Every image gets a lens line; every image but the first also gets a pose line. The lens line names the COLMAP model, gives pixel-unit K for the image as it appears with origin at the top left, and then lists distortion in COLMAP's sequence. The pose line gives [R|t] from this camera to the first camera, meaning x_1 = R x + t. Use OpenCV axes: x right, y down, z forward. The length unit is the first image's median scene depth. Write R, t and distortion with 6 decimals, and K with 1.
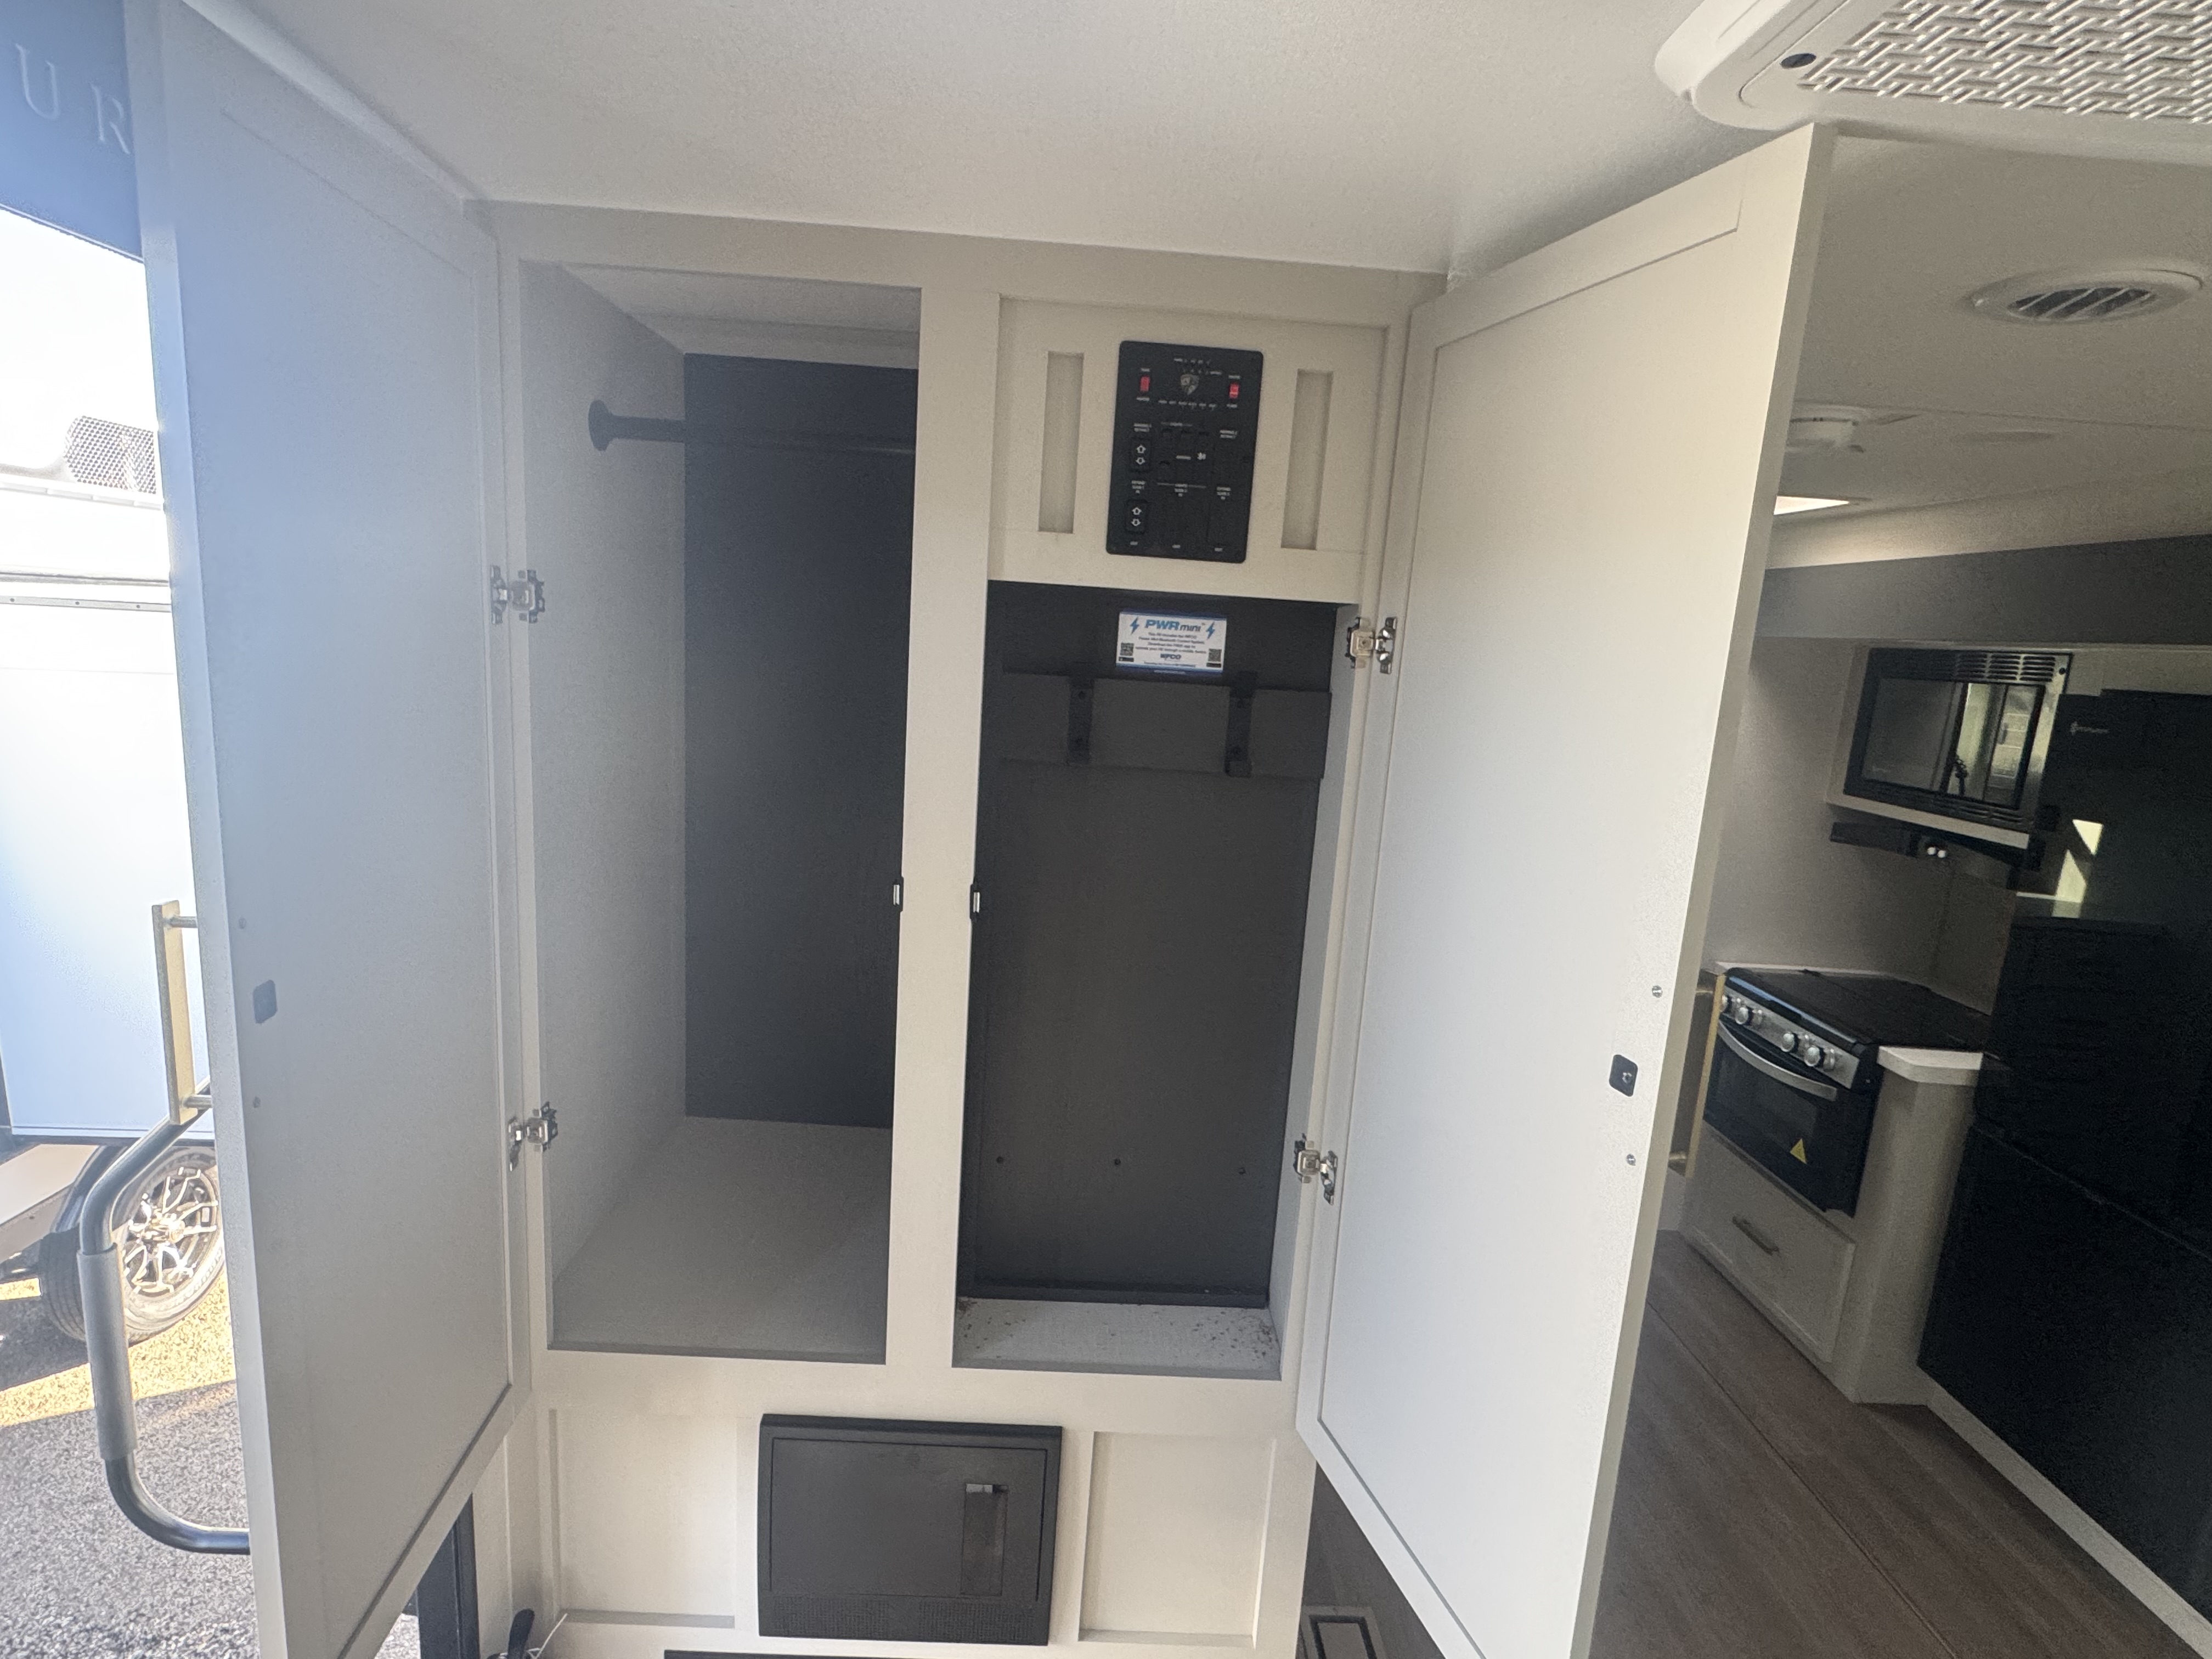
lens RADIAL K [[1114.5, 0, 1106.0], [0, 1114.5, 829.5], [0, 0, 1]] dist [-0.005986, 0.000932]
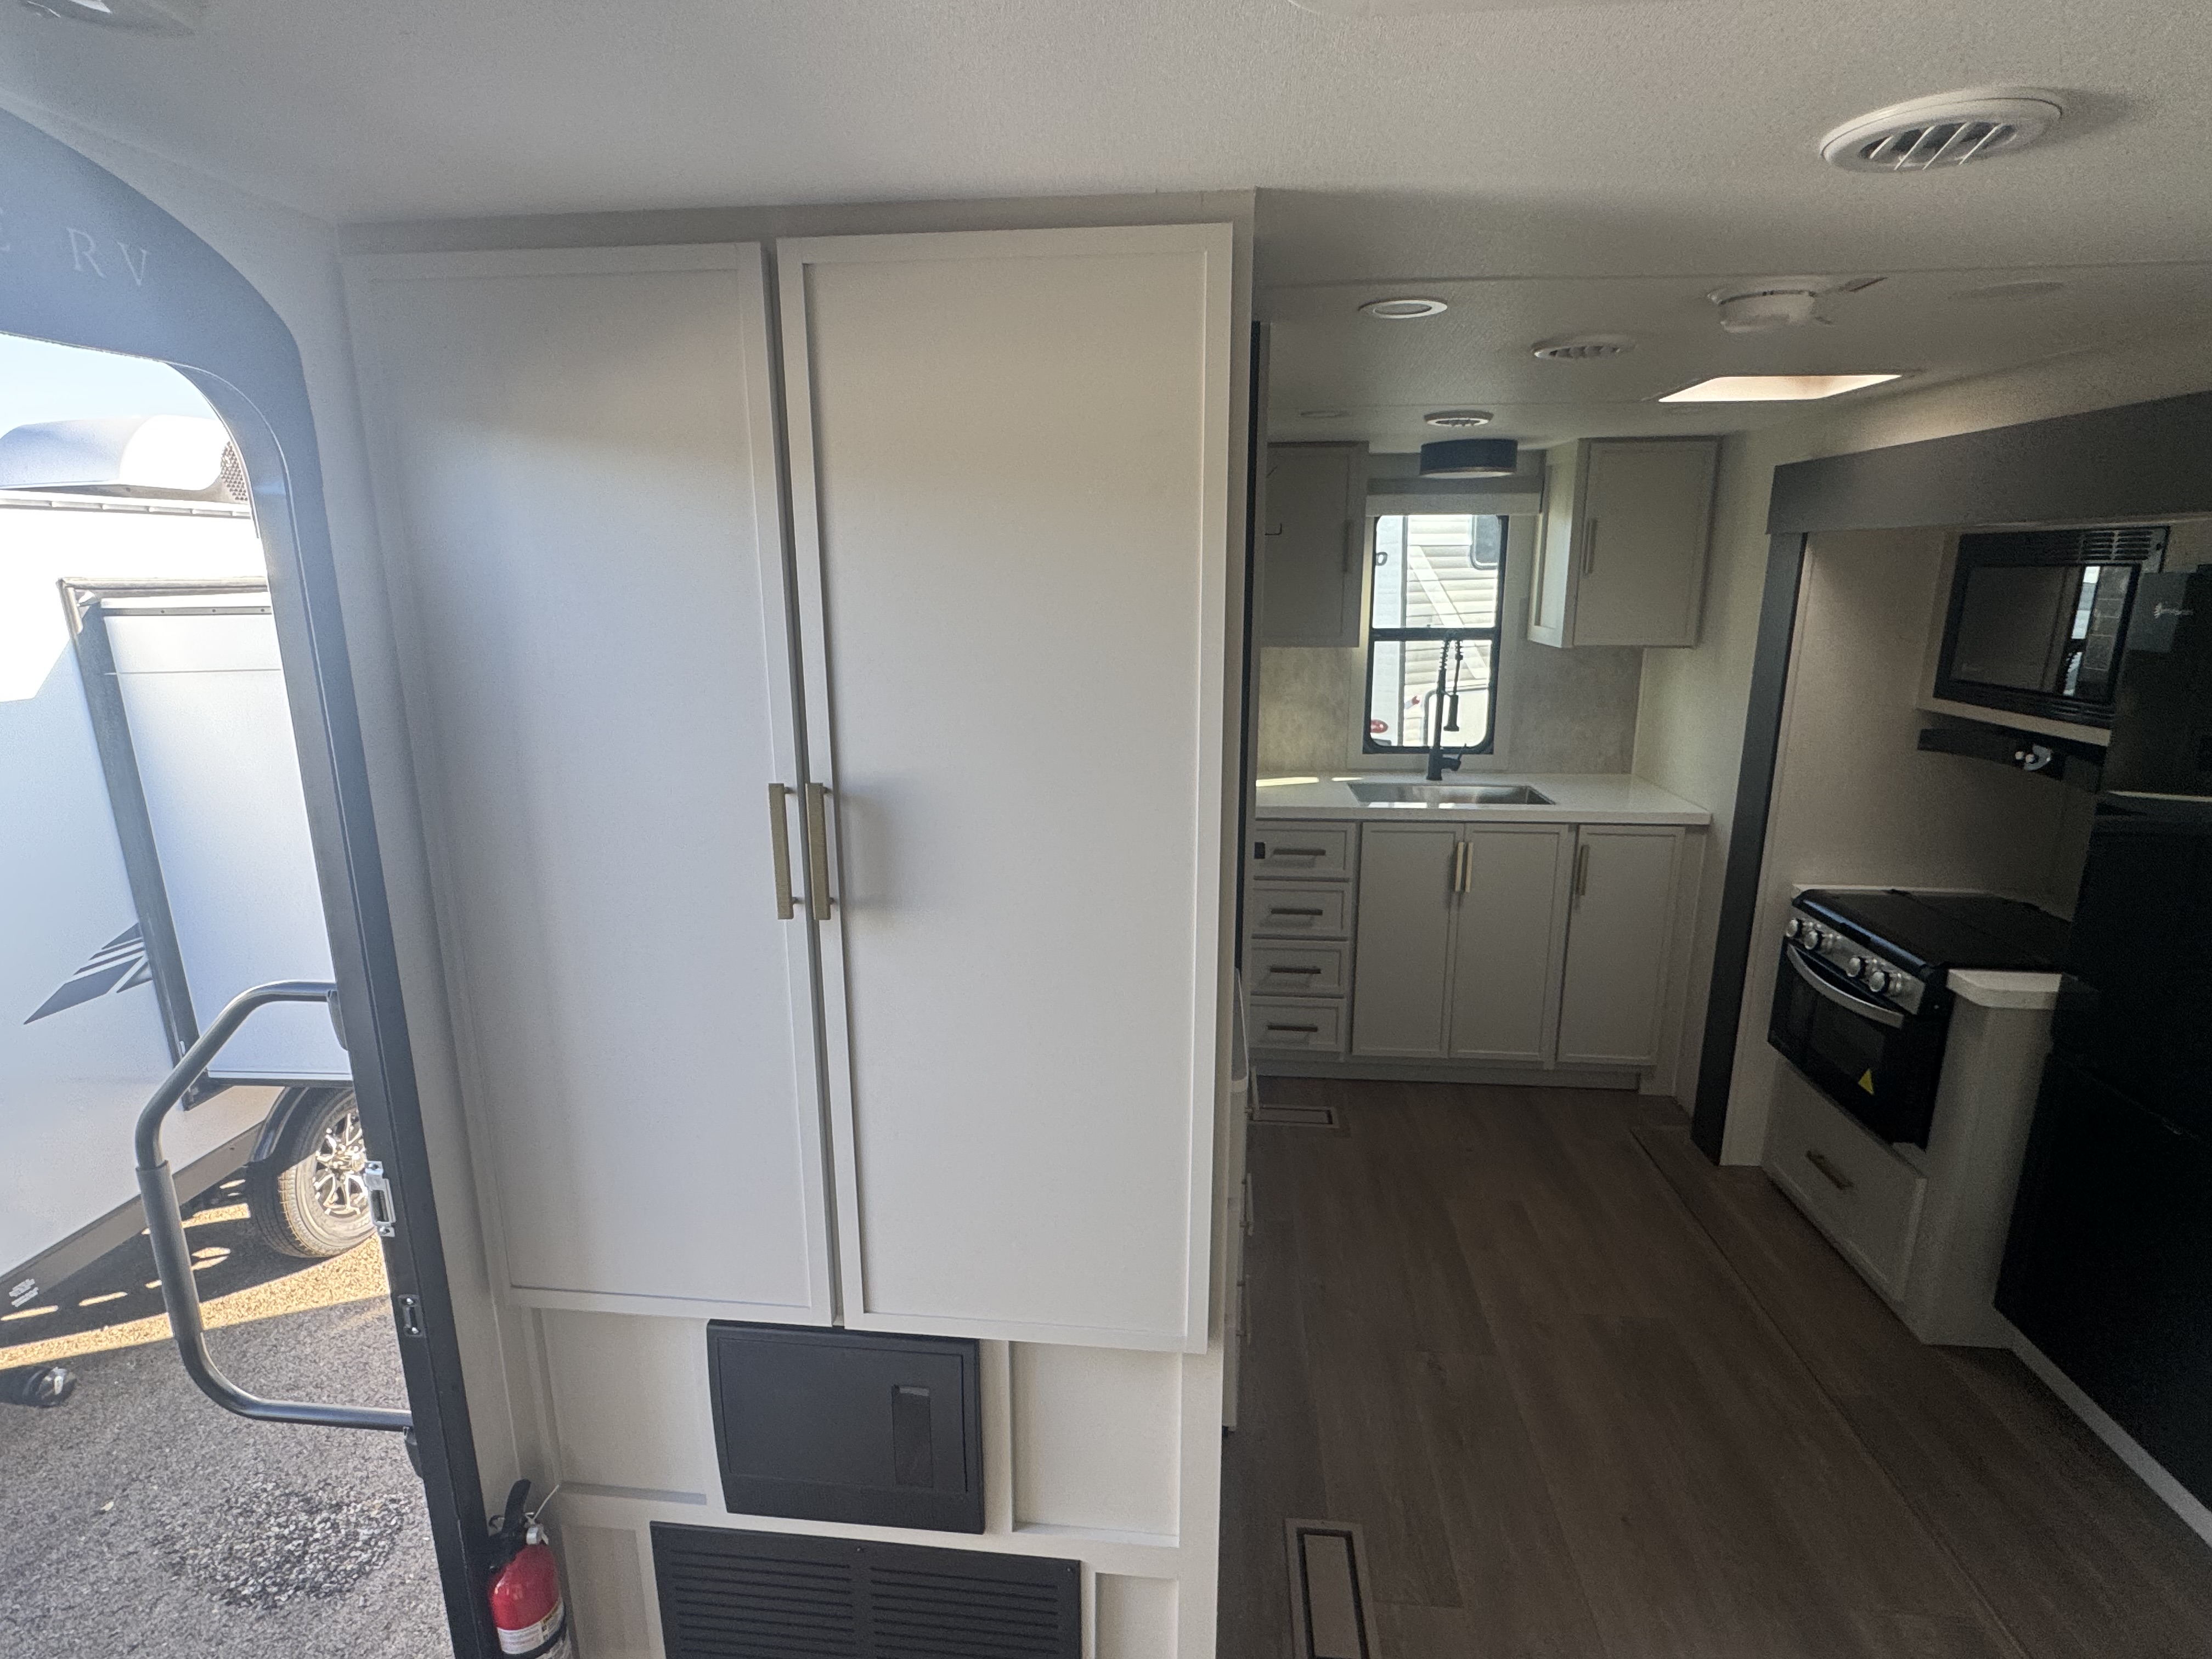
lens RADIAL K [[1116.7, 0, 1103.0], [0, 1116.7, 831.1], [0, 0, 1]] dist [-0.002490, -0.001579]
pose [[0.989814, -0.036425, -0.137625, 0.121357], [0.043501, 0.997863, 0.048761, 0.003866], [0.135555, -0.054251, 0.989283, -0.008038]]
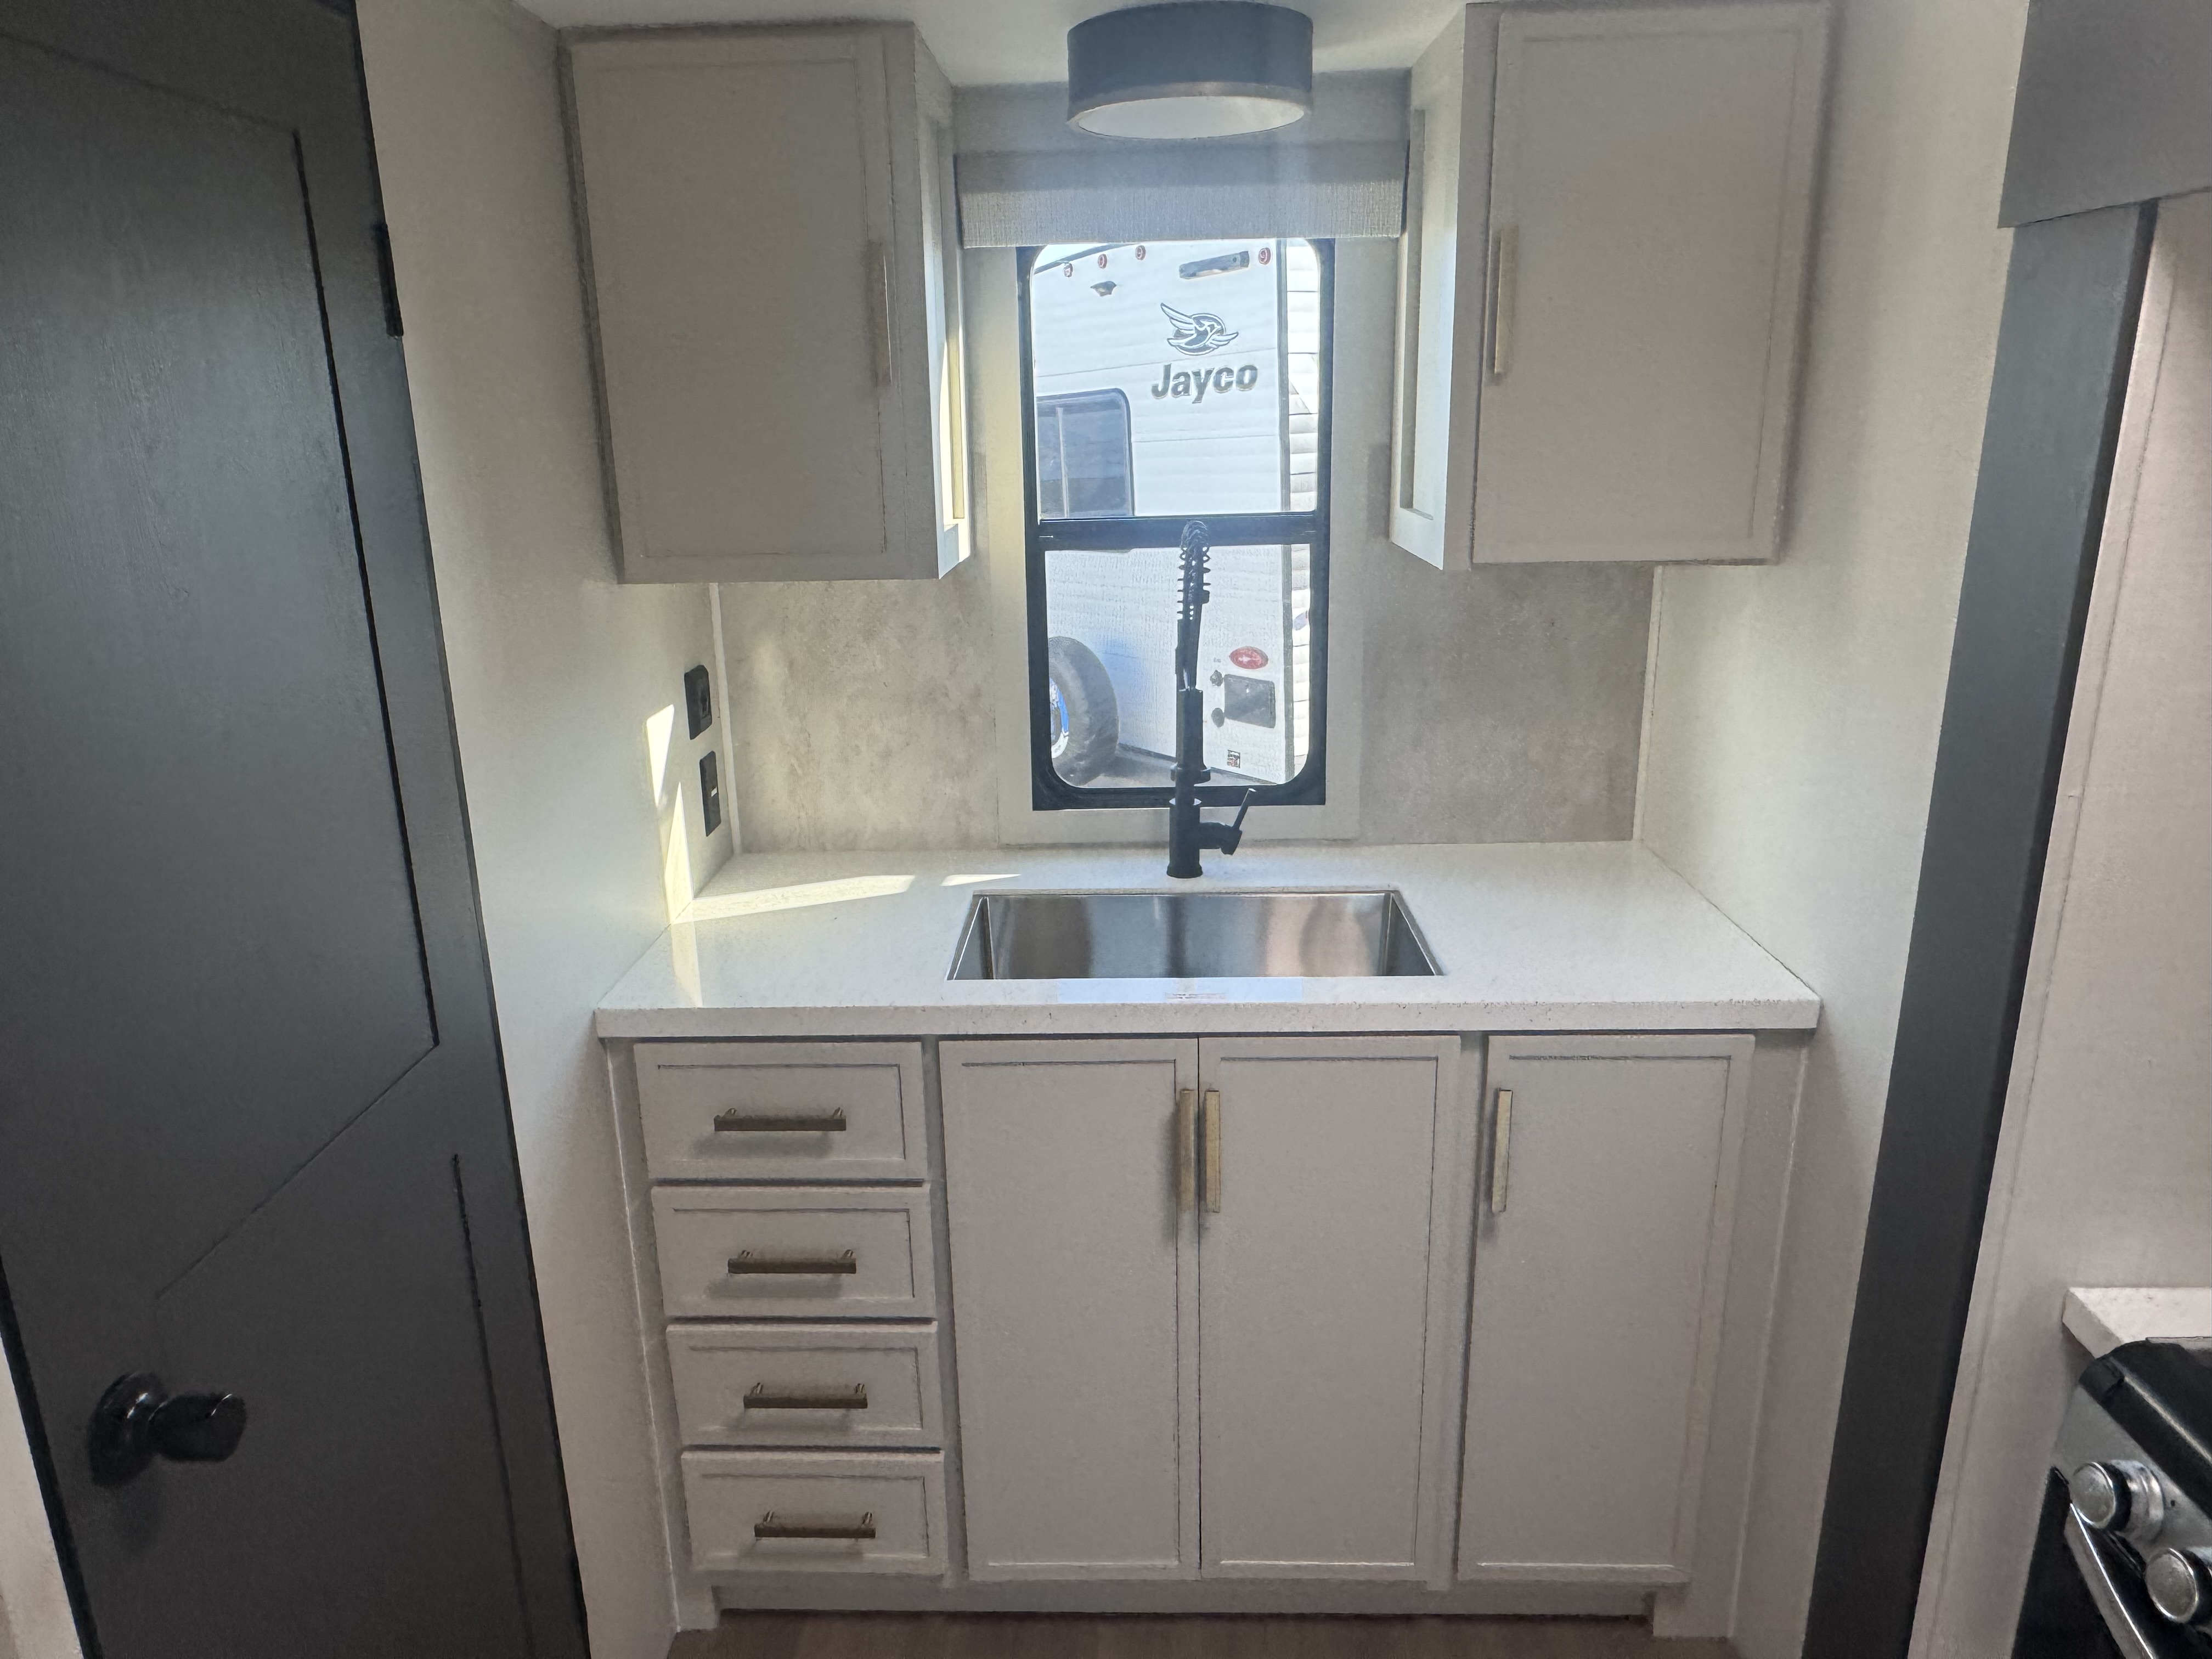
lens RADIAL K [[1464.9, 0, 1106.0], [0, 1464.9, 829.5], [0, 0, 1]] dist [0.000678, -0.003168]
pose [[0.995478, -0.063727, -0.070440, 0.367041], [0.070760, 0.992231, 0.102328, -0.085038], [0.063372, -0.106850, 0.992254, 0.682277]]
